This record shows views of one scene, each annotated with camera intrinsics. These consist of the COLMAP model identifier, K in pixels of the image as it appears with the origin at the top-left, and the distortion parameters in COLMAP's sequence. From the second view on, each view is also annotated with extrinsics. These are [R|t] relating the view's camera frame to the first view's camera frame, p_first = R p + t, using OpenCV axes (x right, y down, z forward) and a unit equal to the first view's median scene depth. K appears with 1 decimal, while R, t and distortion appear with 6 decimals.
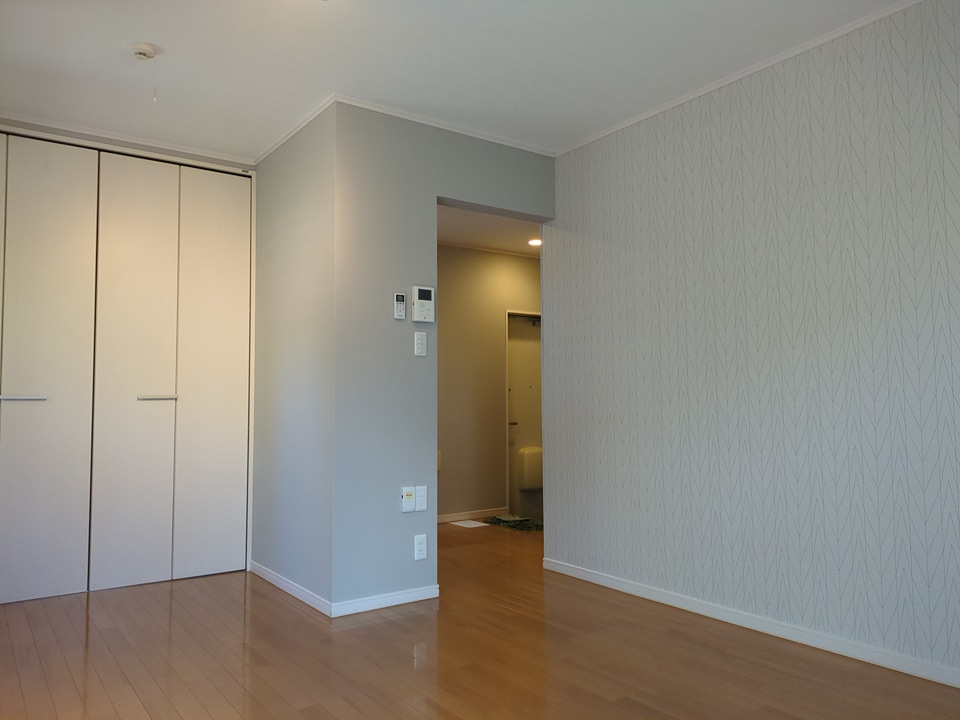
lens RADIAL K [[715.8, 0, 481.5], [0, 715.8, 358.4], [0, 0, 1]] dist [0.011165, -0.002867]
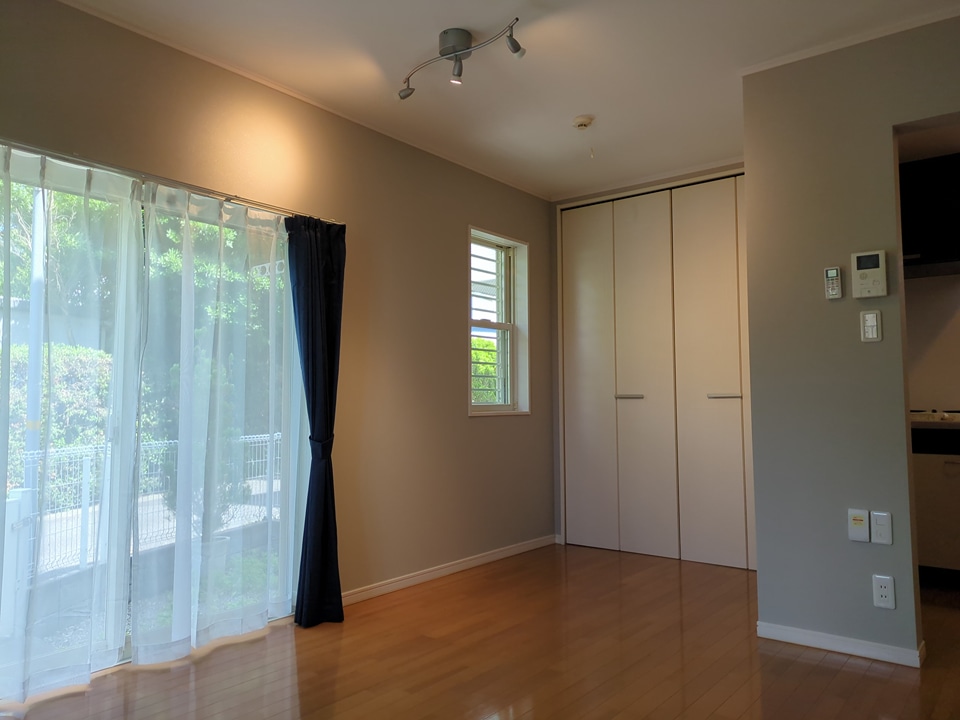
lens RADIAL K [[715.8, 0, 480.0], [0, 715.8, 351.6], [0, 0, 1]] dist [0.011165, -0.002867]
pose [[0.274494, -0.062693, -0.959543, 0.544788], [0.062352, 0.996933, -0.047299, 0.017632], [0.959565, -0.046846, 0.277561, 0.383491]]
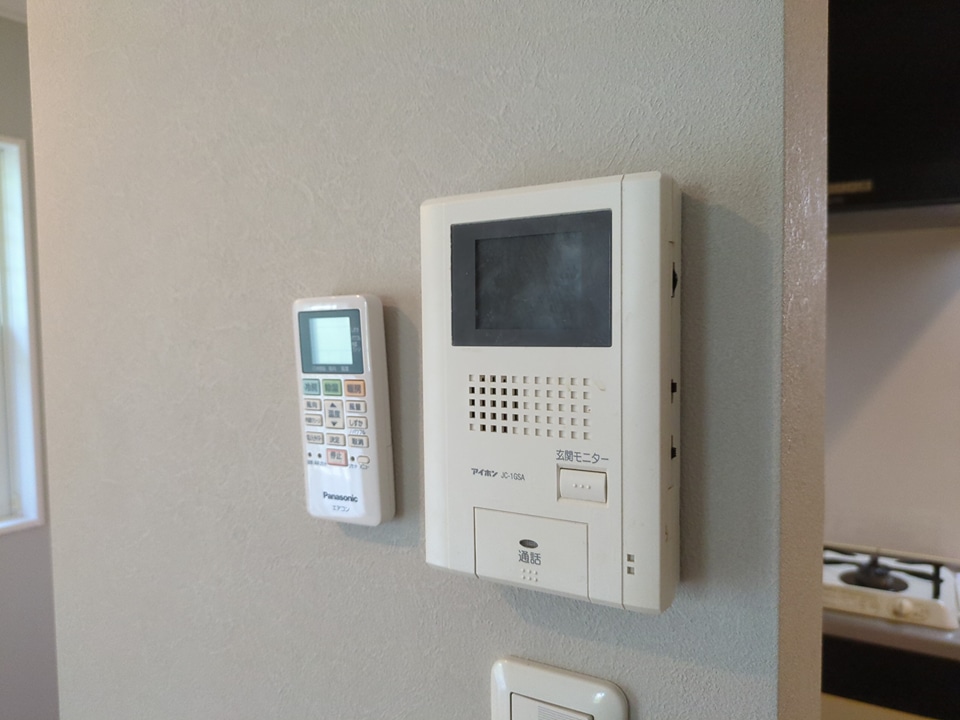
lens RADIAL K [[715.8, 0, 480.6], [0, 715.8, 360.4], [0, 0, 1]] dist [0.011165, -0.002867]
pose [[0.359672, 0.050697, -0.931700, -0.001374], [0.070476, 0.994195, 0.081304, -0.087391], [0.930413, -0.094906, 0.354011, 0.970236]]
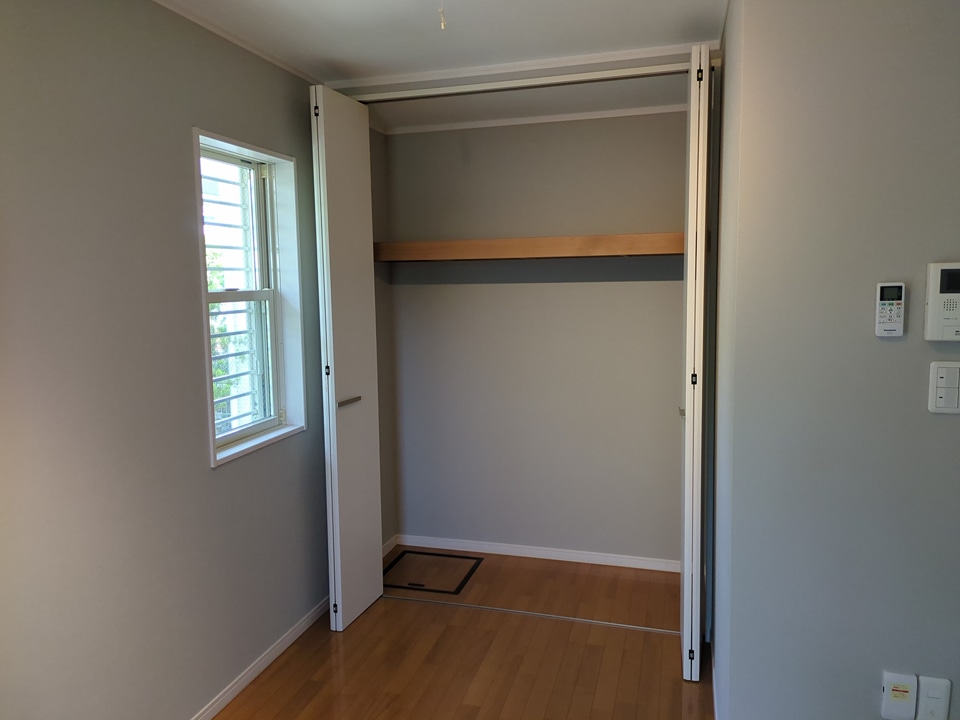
lens RADIAL K [[715.8, 0, 460.5], [0, 715.8, 351.5], [0, 0, 1]] dist [0.011165, -0.002867]
pose [[0.598941, 0.072443, -0.797509, 0.096710], [0.057430, 0.989450, 0.133009, -0.123991], [0.798731, -0.125466, 0.588462, 0.481913]]
